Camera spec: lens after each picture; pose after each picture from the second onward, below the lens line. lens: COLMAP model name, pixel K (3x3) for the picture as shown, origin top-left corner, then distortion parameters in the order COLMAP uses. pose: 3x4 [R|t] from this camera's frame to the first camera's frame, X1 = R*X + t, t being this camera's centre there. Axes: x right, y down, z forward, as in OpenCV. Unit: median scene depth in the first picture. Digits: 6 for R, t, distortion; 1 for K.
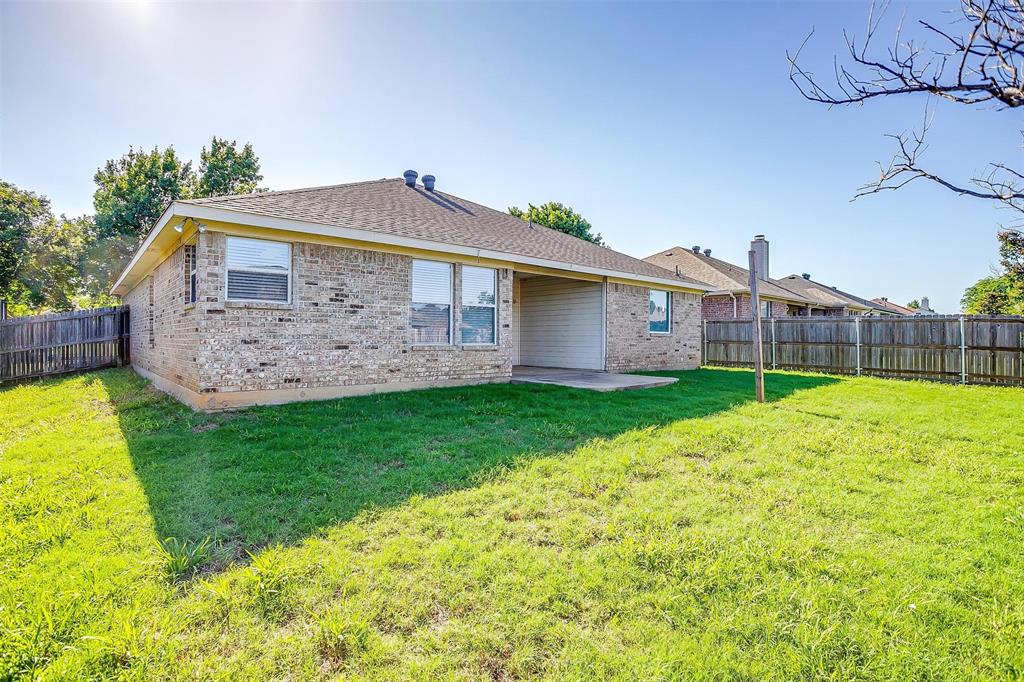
lens RADIAL K [[504.9, 0, 507.5], [0, 504.9, 340.6], [0, 0, 1]] dist [-0.071078, 0.033407]
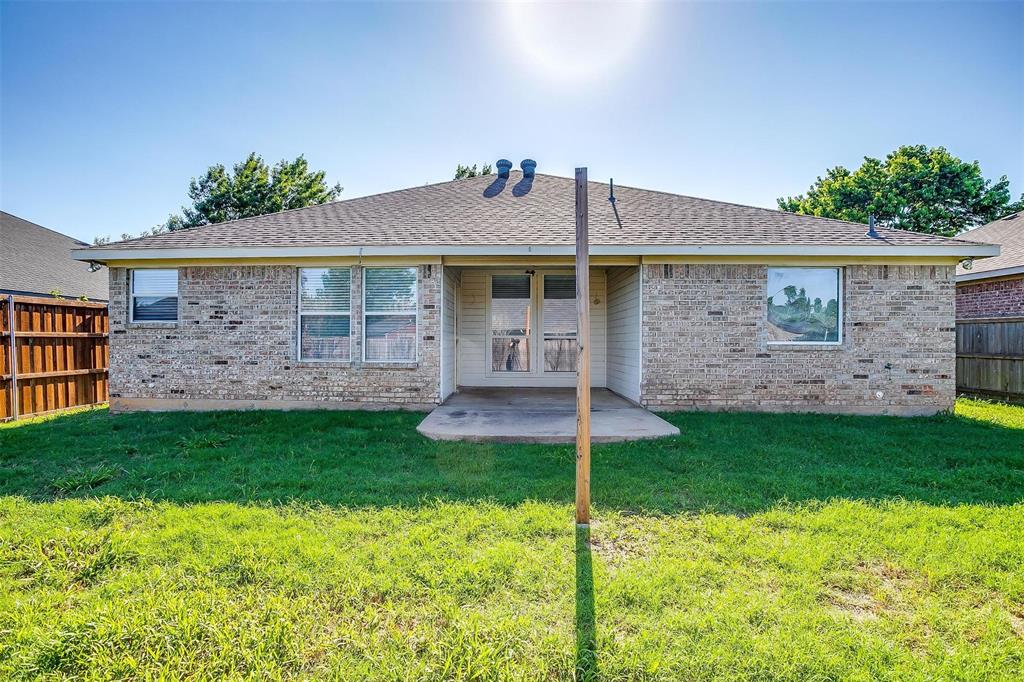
lens RADIAL K [[504.9, 0, 507.5], [0, 504.9, 340.6], [0, 0, 1]] dist [-0.071078, 0.033407]
pose [[0.712088, -0.001613, -0.702088, 0.786409], [-0.001913, 0.999989, -0.004237, -0.027760], [0.702087, 0.004360, 0.712078, 0.663914]]
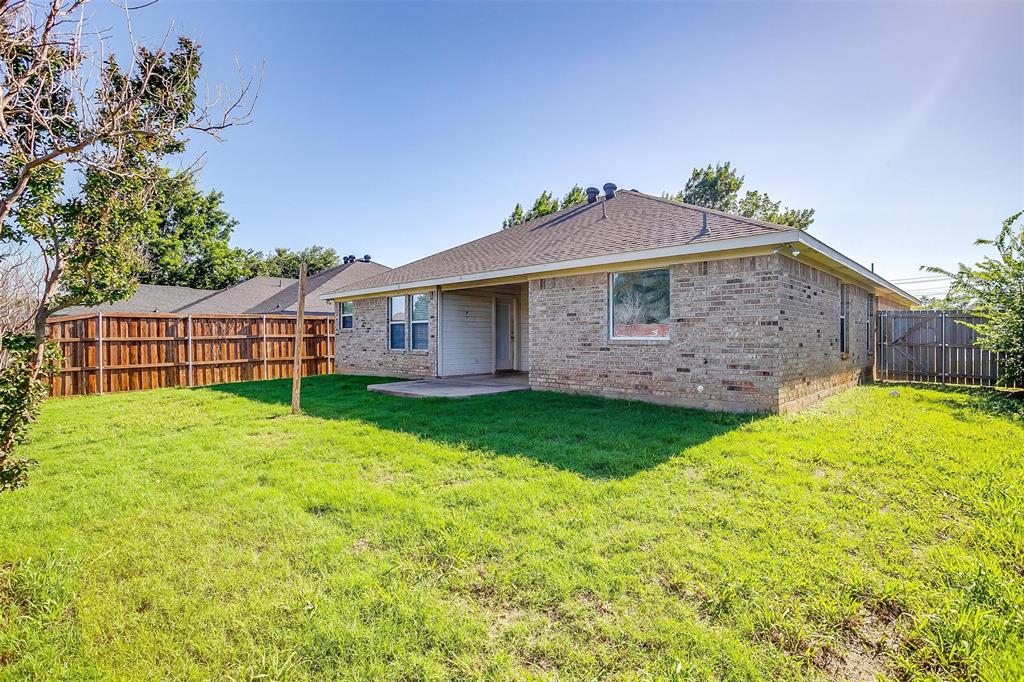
lens RADIAL K [[504.9, 0, 507.5], [0, 504.9, 340.6], [0, 0, 1]] dist [-0.071078, 0.033407]
pose [[0.056297, -0.002358, -0.998411, 1.586216], [-0.003260, 0.999991, -0.002546, -0.019798], [0.998409, 0.003399, 0.056289, 1.395304]]
